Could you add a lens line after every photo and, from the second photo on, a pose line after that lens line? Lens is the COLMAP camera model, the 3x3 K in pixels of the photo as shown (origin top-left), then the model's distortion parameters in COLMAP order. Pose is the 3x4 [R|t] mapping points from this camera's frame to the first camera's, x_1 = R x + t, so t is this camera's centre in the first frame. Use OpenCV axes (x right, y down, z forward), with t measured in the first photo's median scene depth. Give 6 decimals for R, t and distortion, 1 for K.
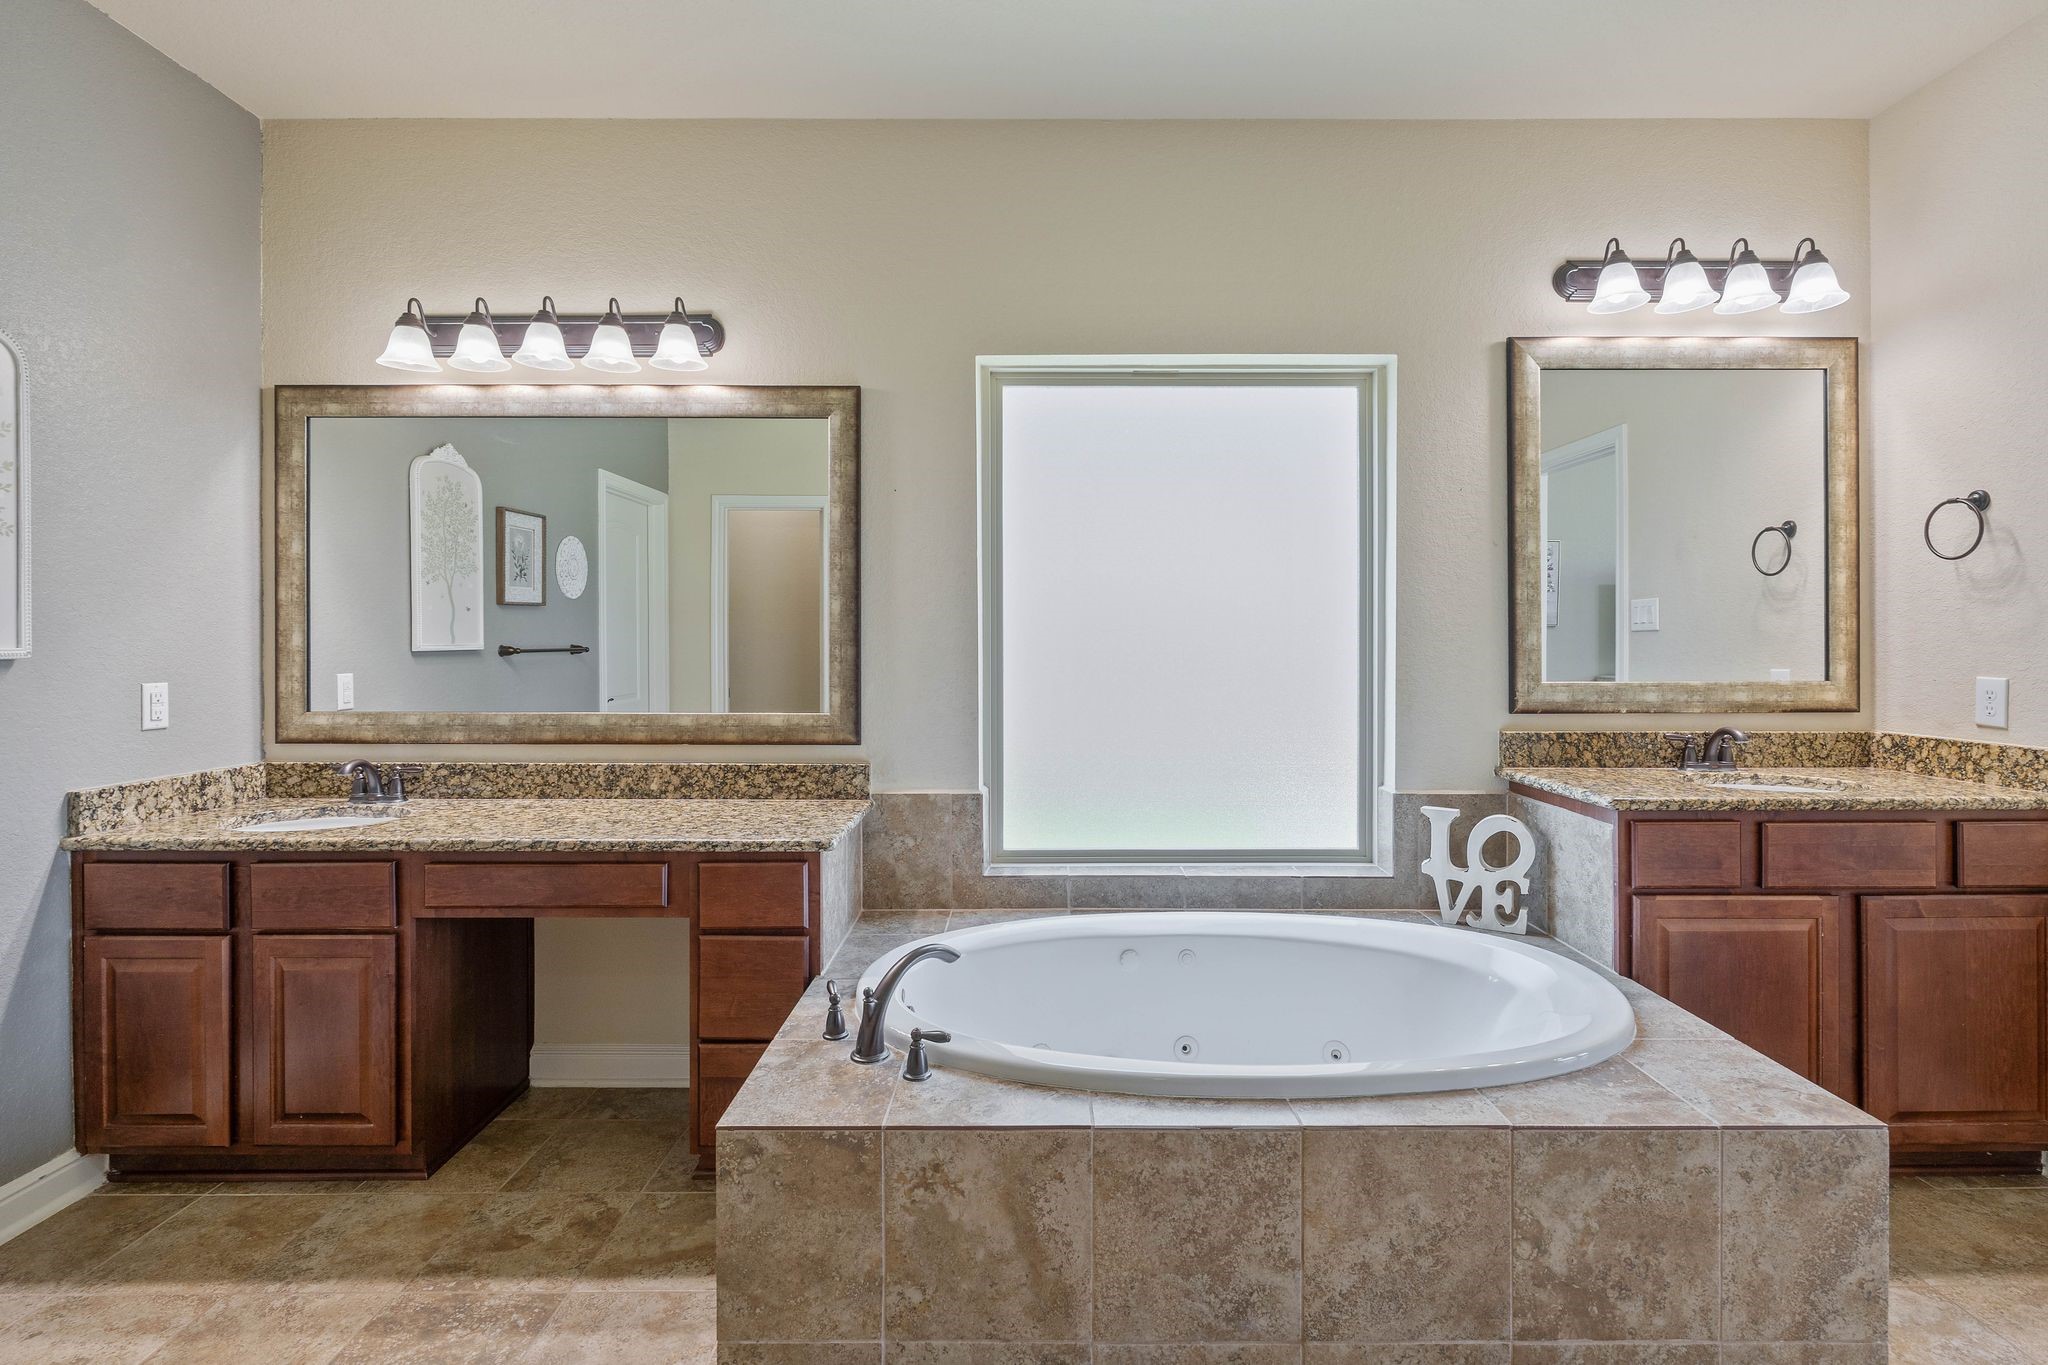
lens RADIAL K [[941.9, 0, 1052.7], [0, 941.9, 649.4], [0, 0, 1]] dist [-0.003282, -0.000881]
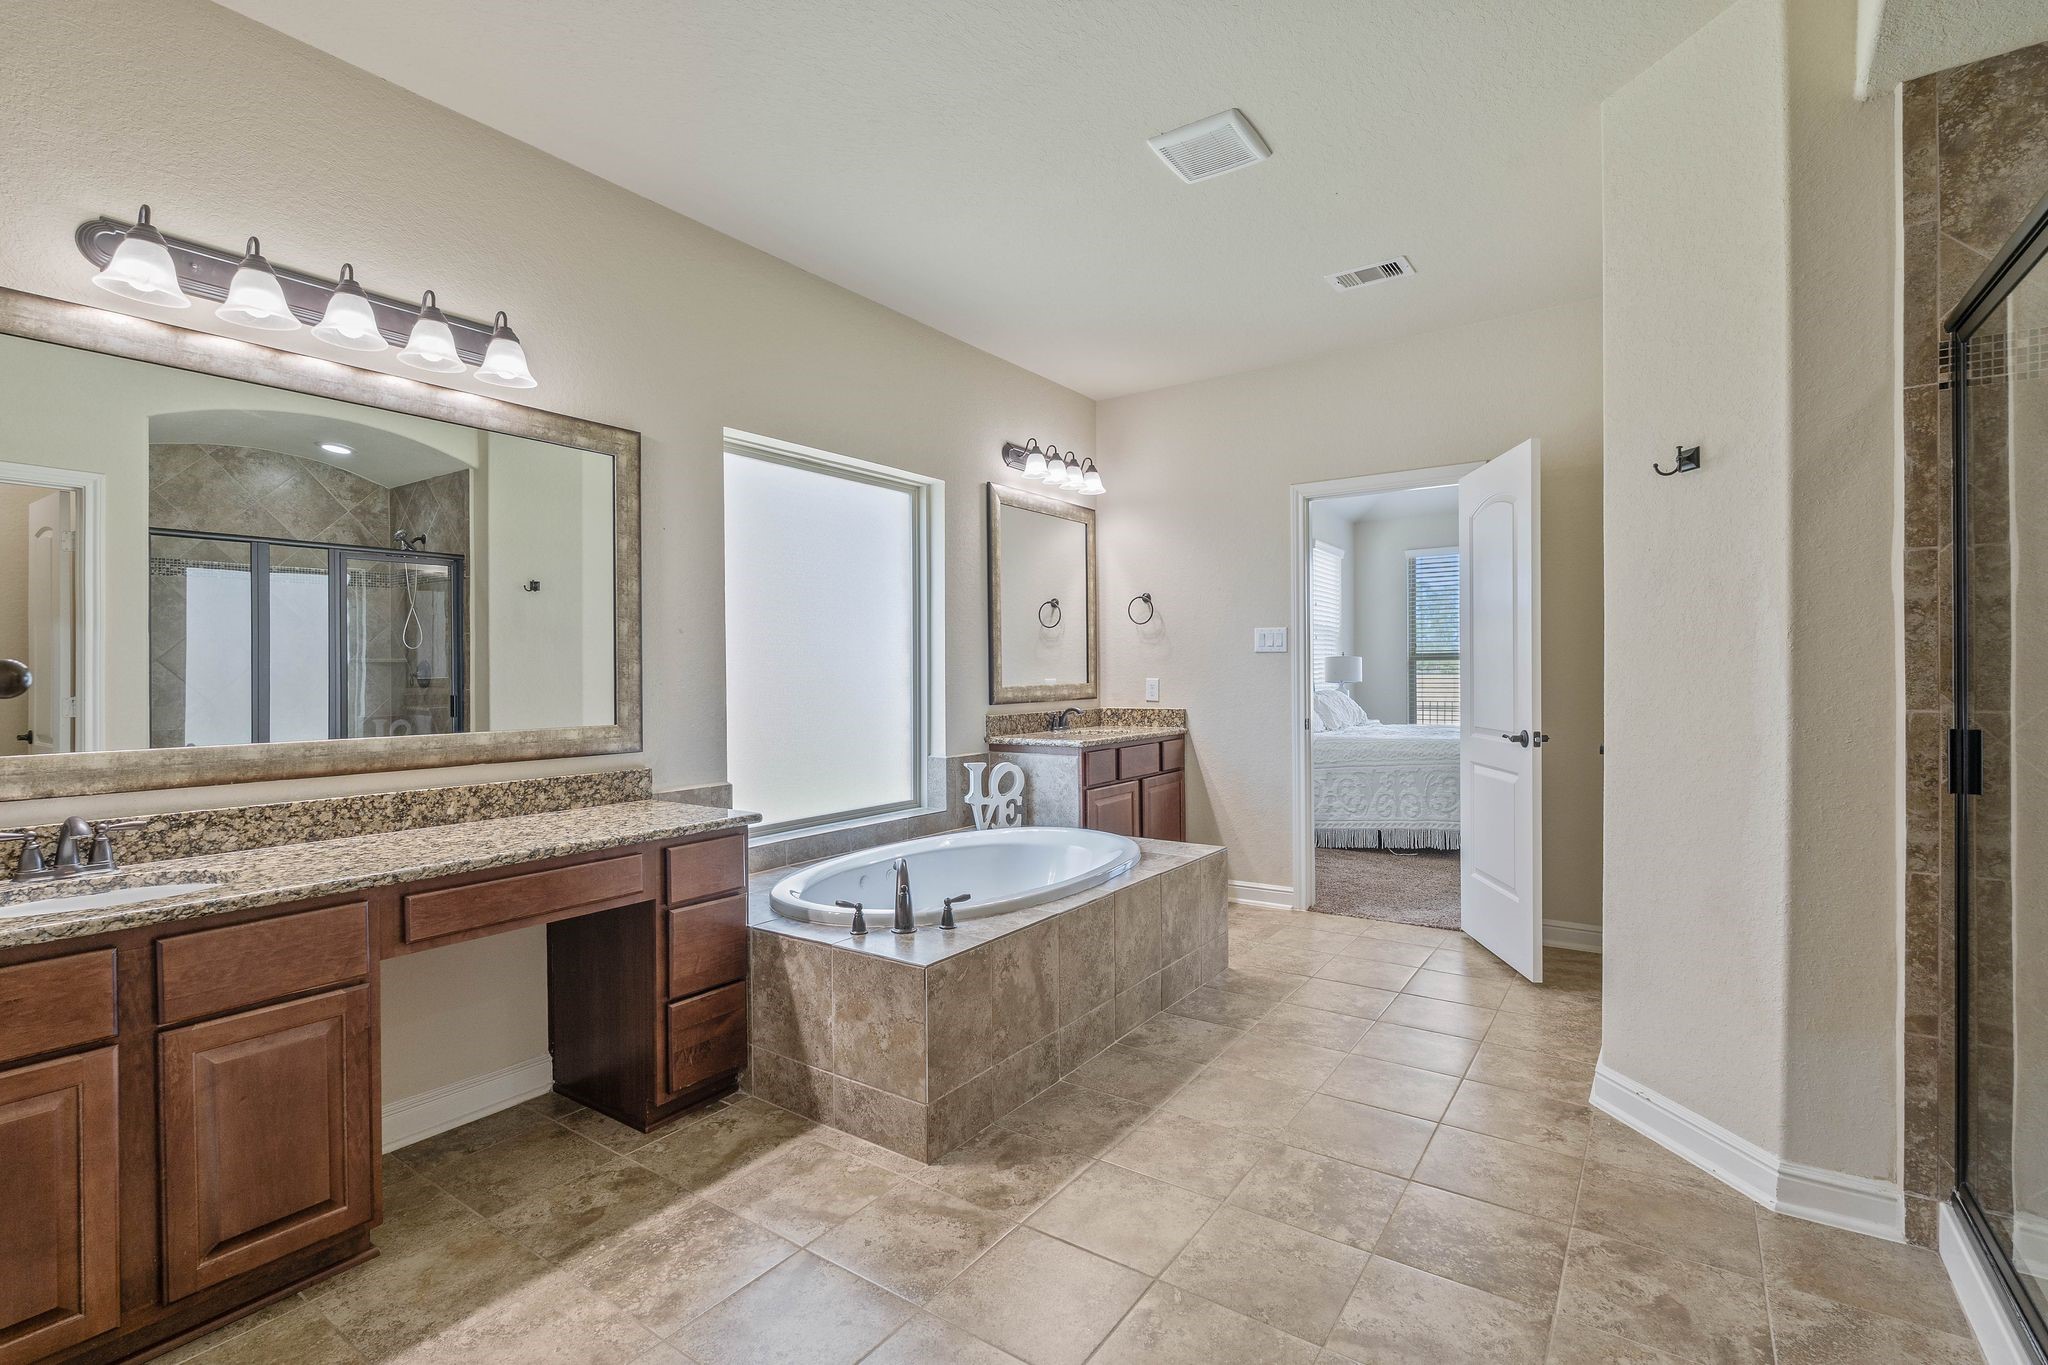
lens RADIAL K [[941.9, 0, 1027.9], [0, 941.9, 676.0], [0, 0, 1]] dist [-0.003282, -0.000881]
pose [[0.572439, -0.007831, 0.819910, -0.892566], [0.010991, 0.999938, 0.001877, 0.014665], [-0.819874, 0.007937, 0.572489, -0.021349]]
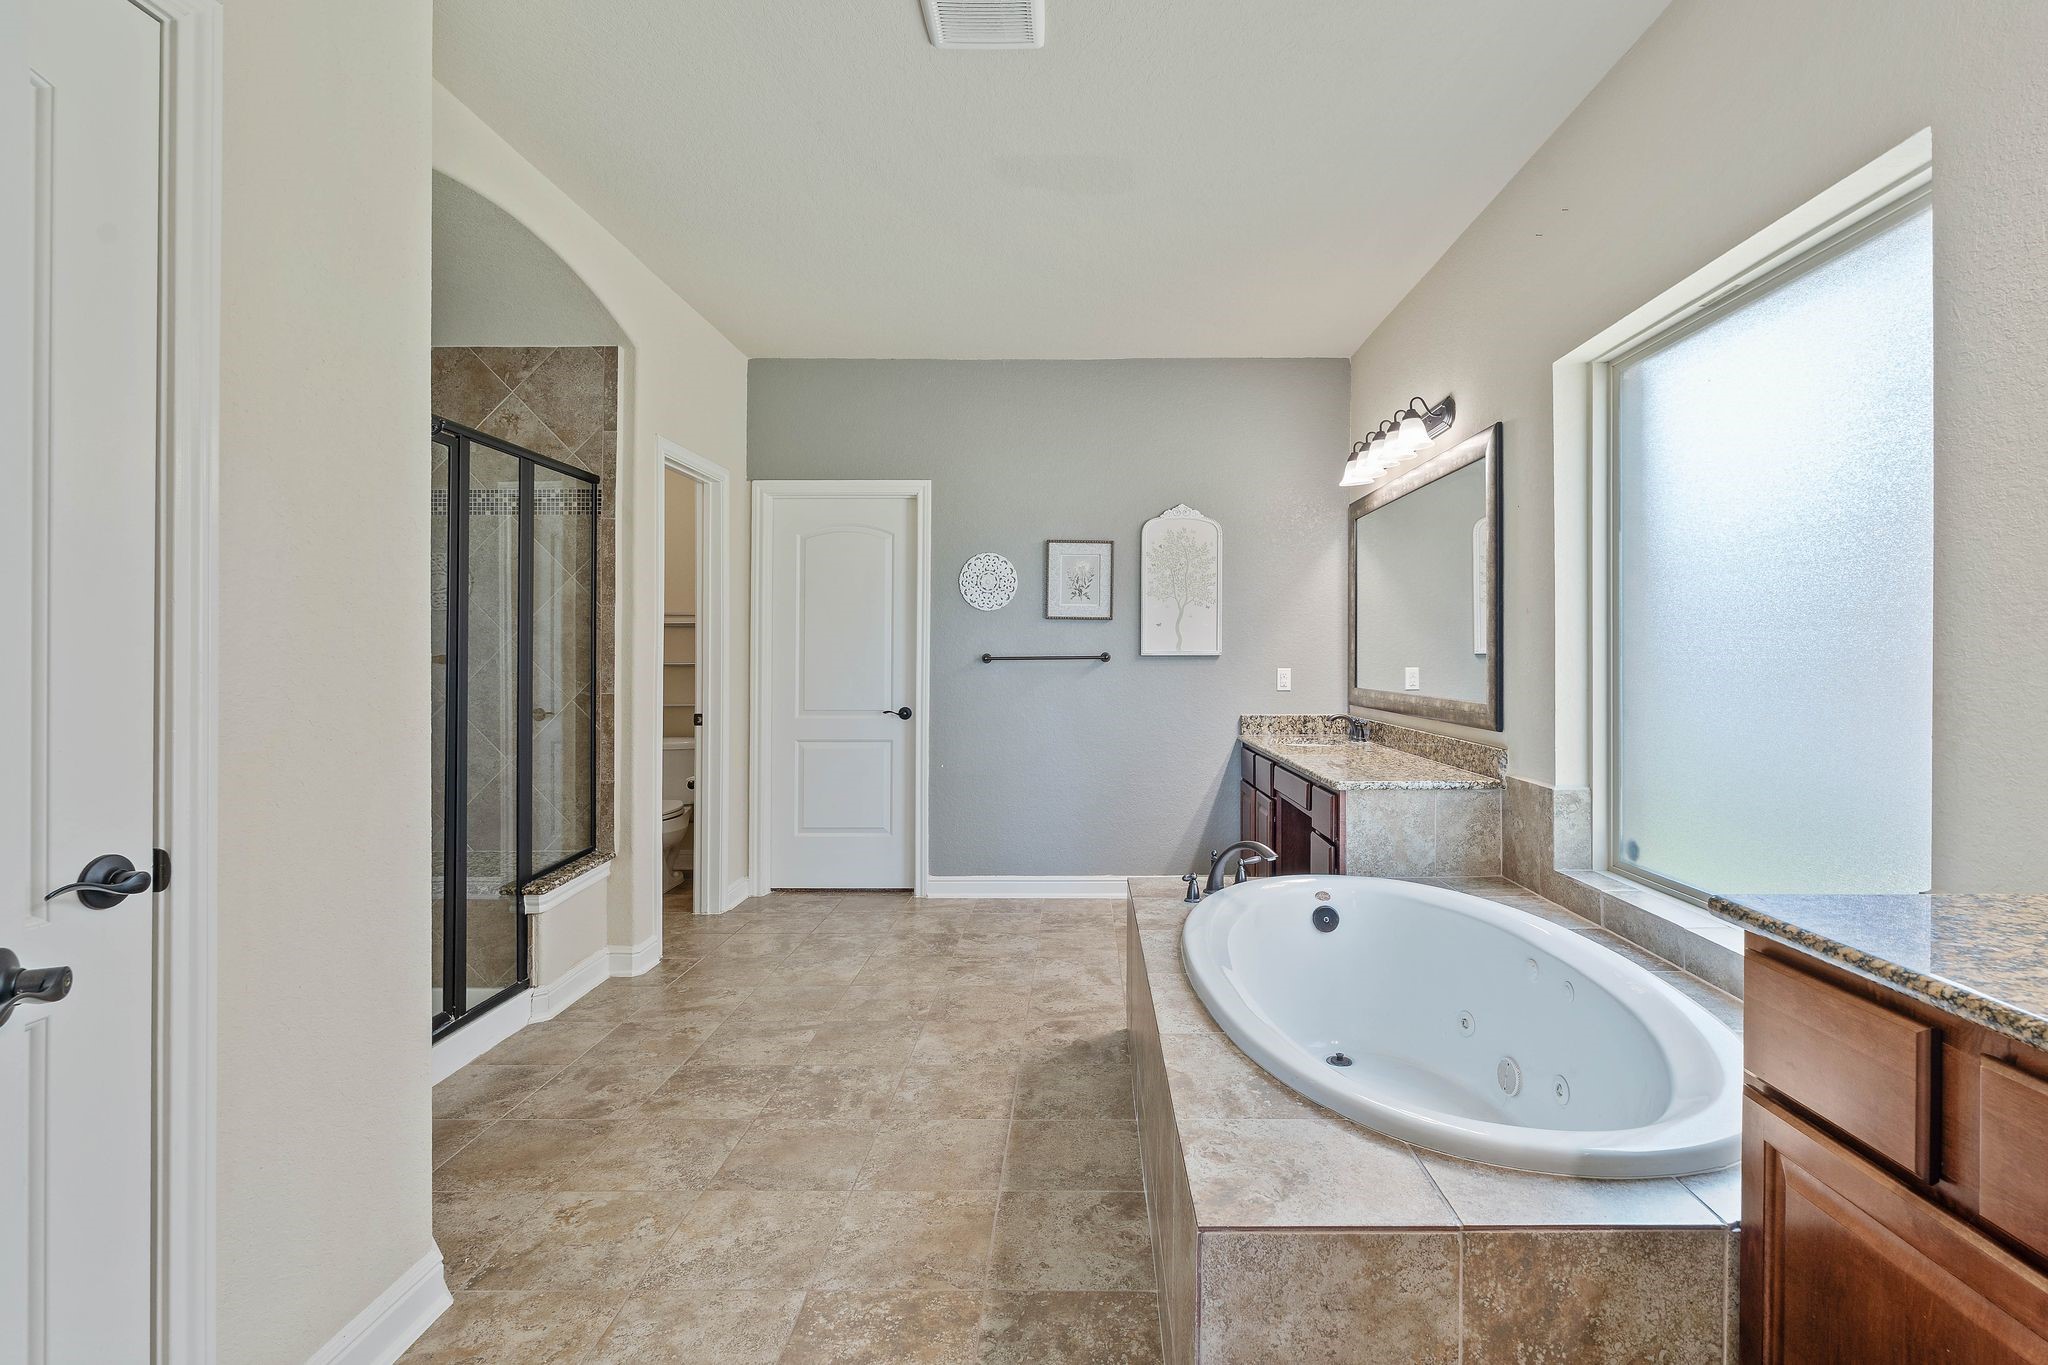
lens RADIAL K [[941.9, 0, 1109.4], [0, 941.9, 651.4], [0, 0, 1]] dist [-0.003282, -0.000881]
pose [[0.020118, -0.005341, -0.999783, 0.998904], [-0.006057, 0.999967, -0.005464, 0.011553], [0.999779, 0.006166, 0.020085, 0.532540]]
